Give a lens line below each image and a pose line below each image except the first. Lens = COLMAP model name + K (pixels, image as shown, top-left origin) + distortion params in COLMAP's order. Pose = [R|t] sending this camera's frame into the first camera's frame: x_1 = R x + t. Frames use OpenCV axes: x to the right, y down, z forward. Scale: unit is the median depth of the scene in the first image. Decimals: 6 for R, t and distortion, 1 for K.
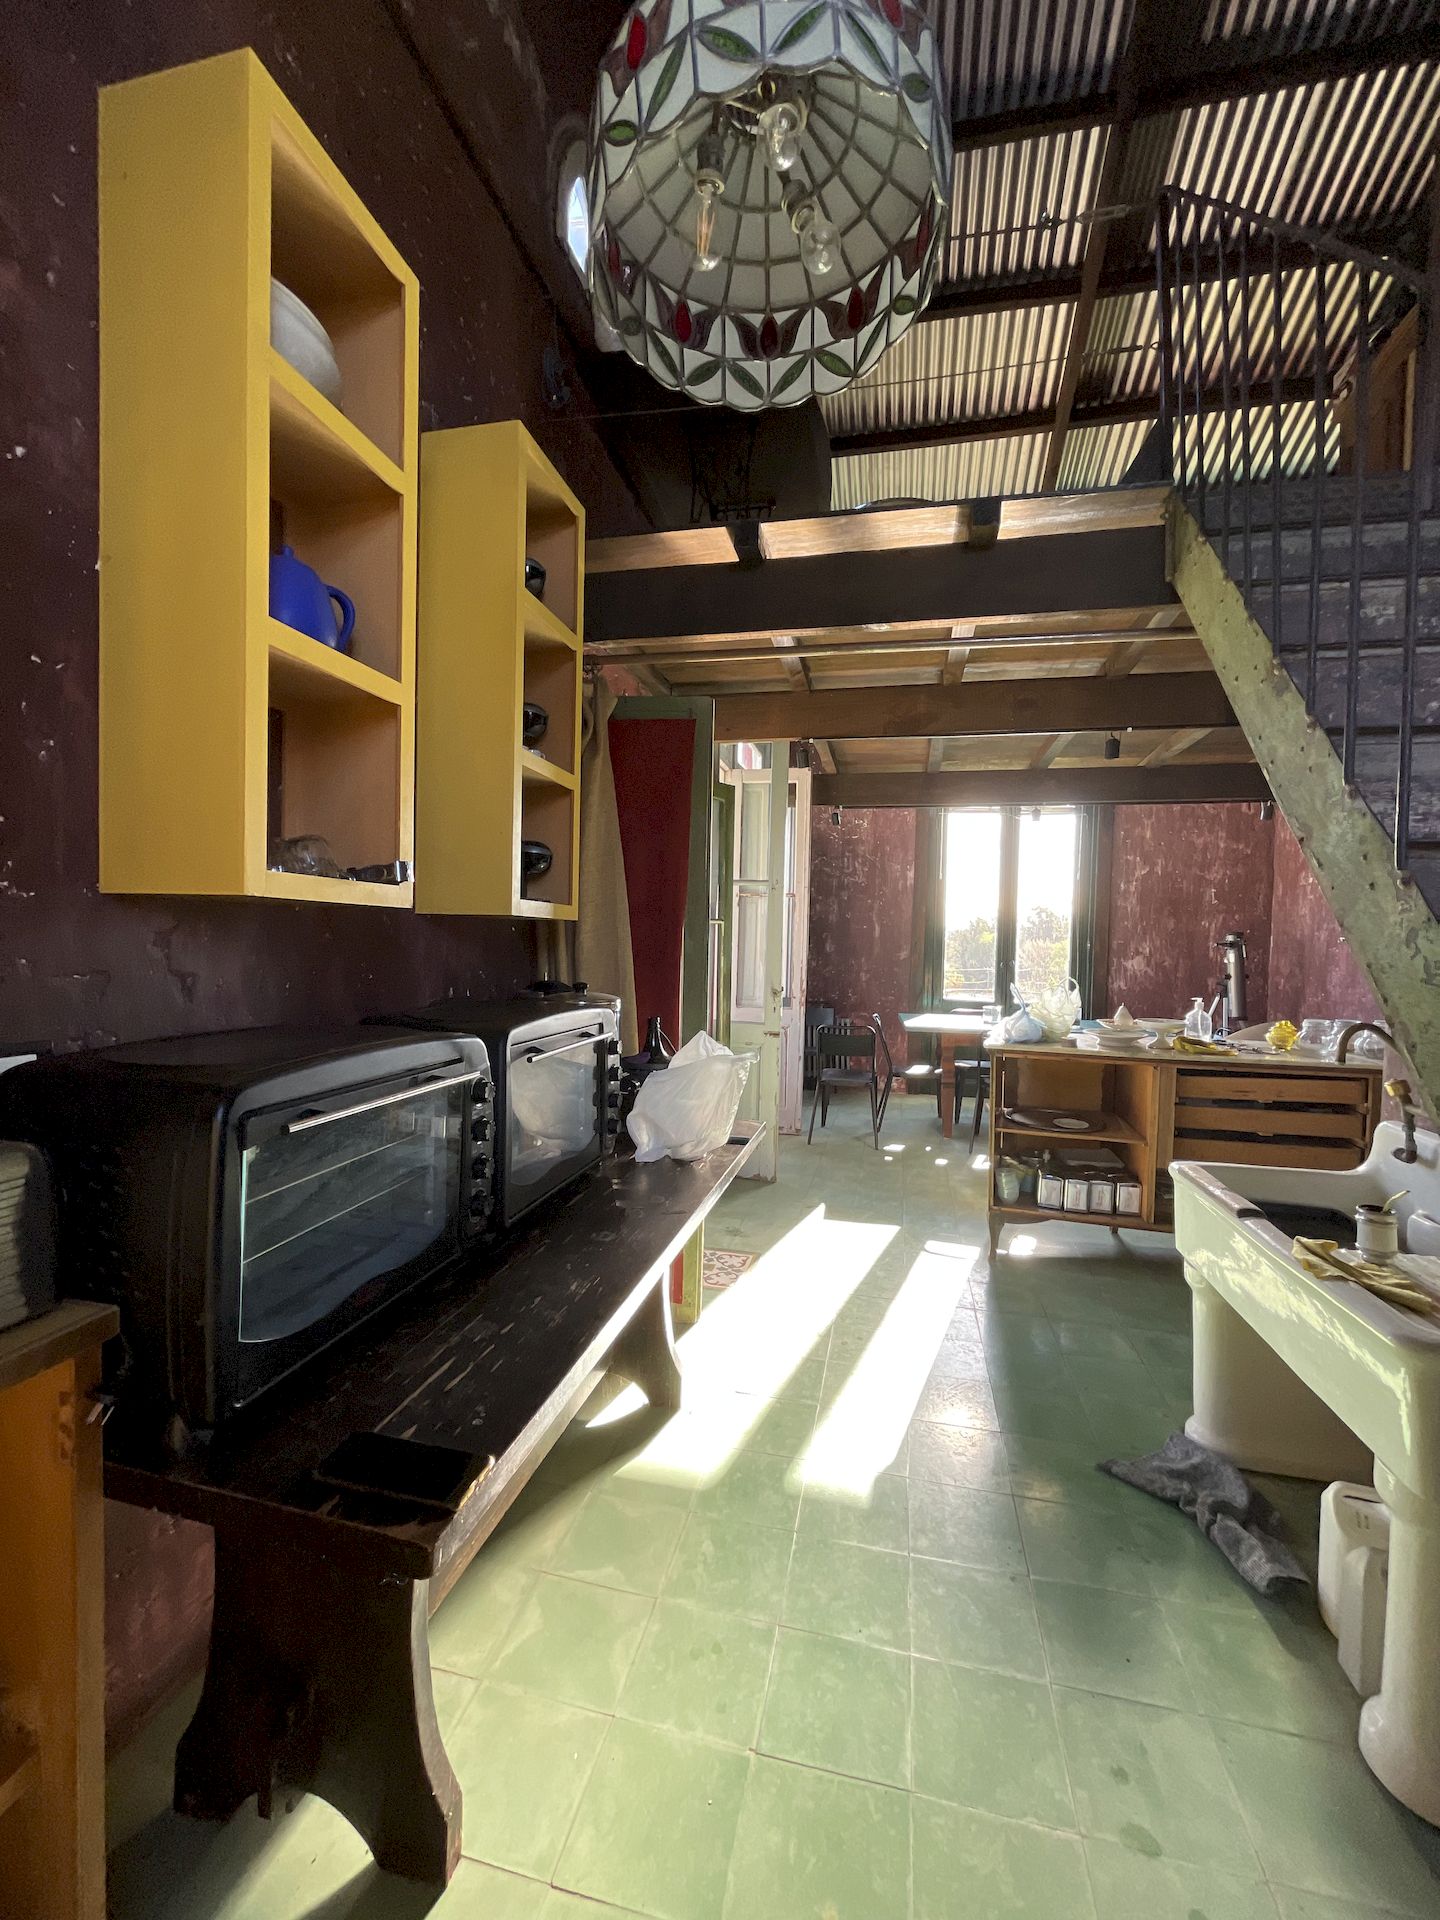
lens RADIAL K [[771.7, 0, 719.6], [0, 771.7, 957.7], [0, 0, 1]] dist [0.000137, 0.000012]
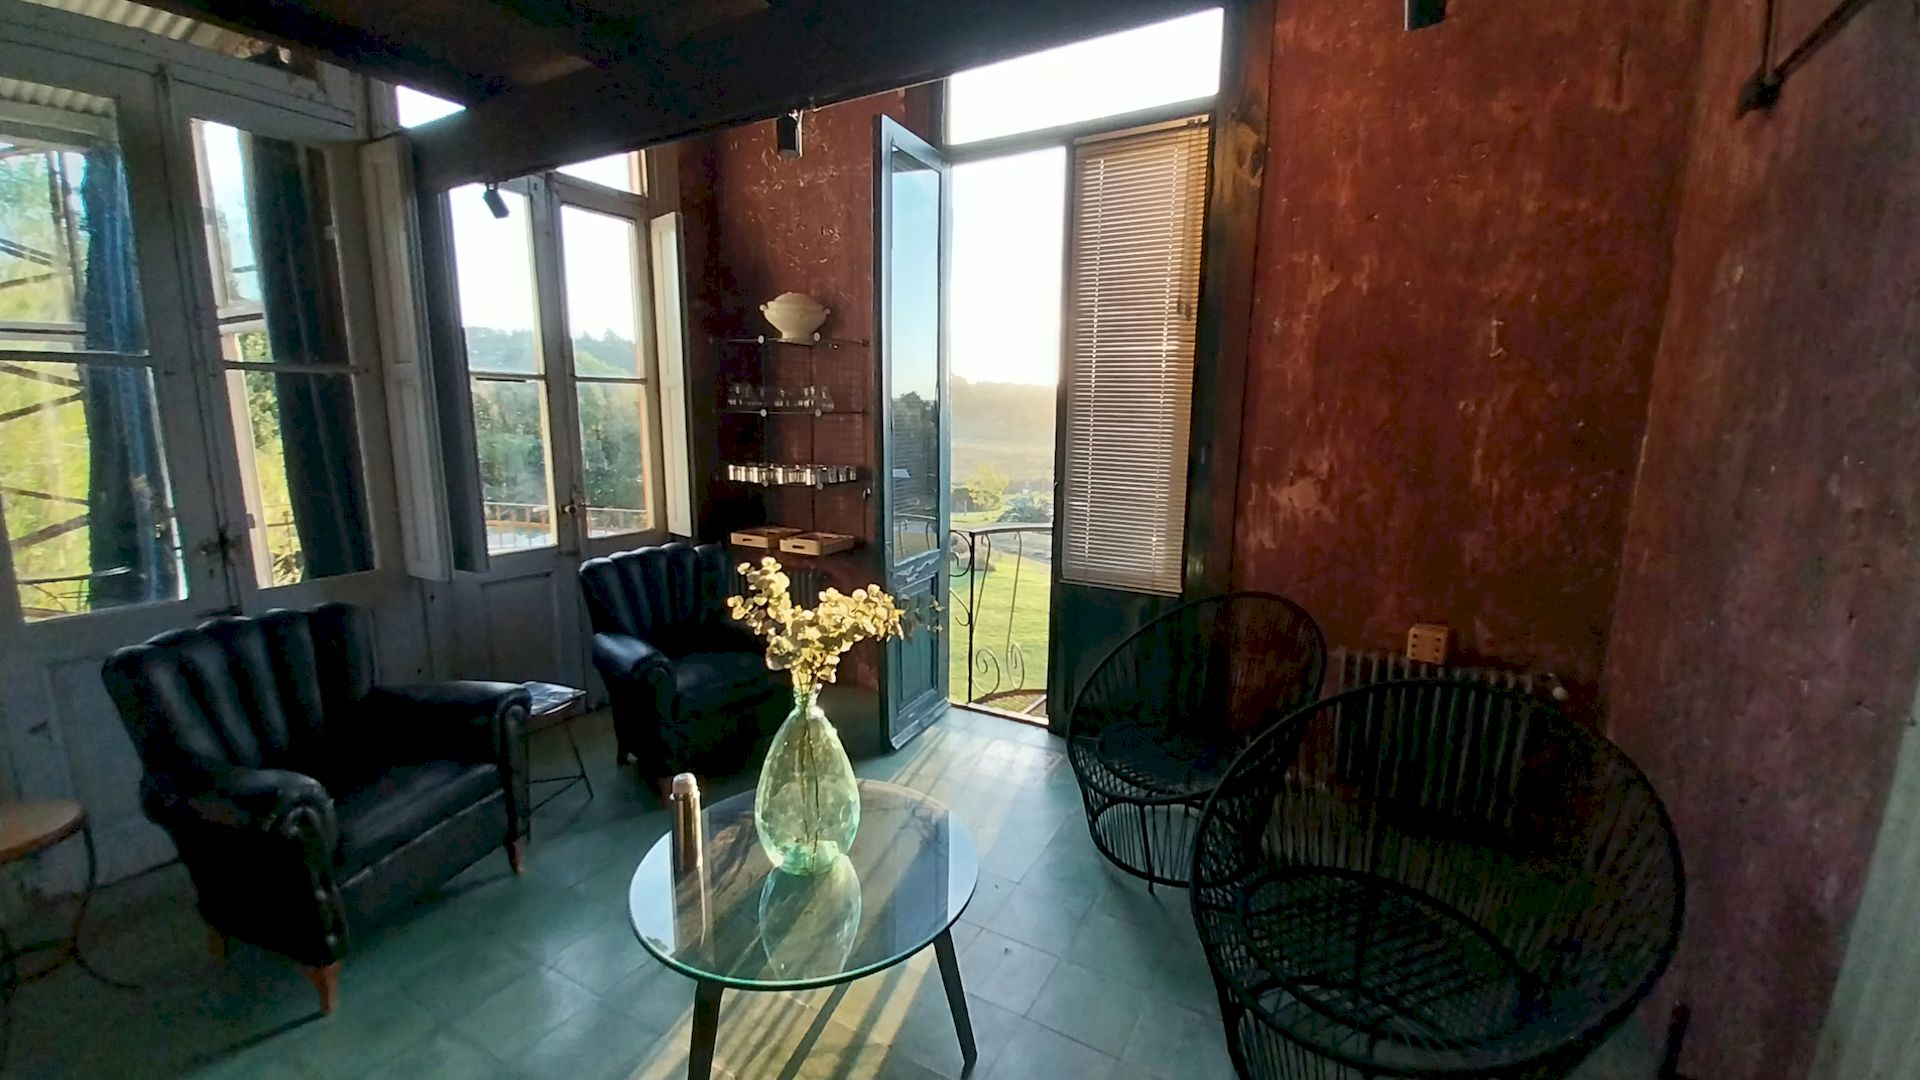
lens RADIAL K [[750.2, 0, 958.8], [0, 750.2, 540.3], [0, 0, 1]] dist [-0.000498, -0.000115]
pose [[0.958172, 0.034111, -0.284152, 0.480609], [0.006073, 0.990224, 0.139351, -0.030145], [0.286128, -0.135248, 0.948598, 0.519820]]
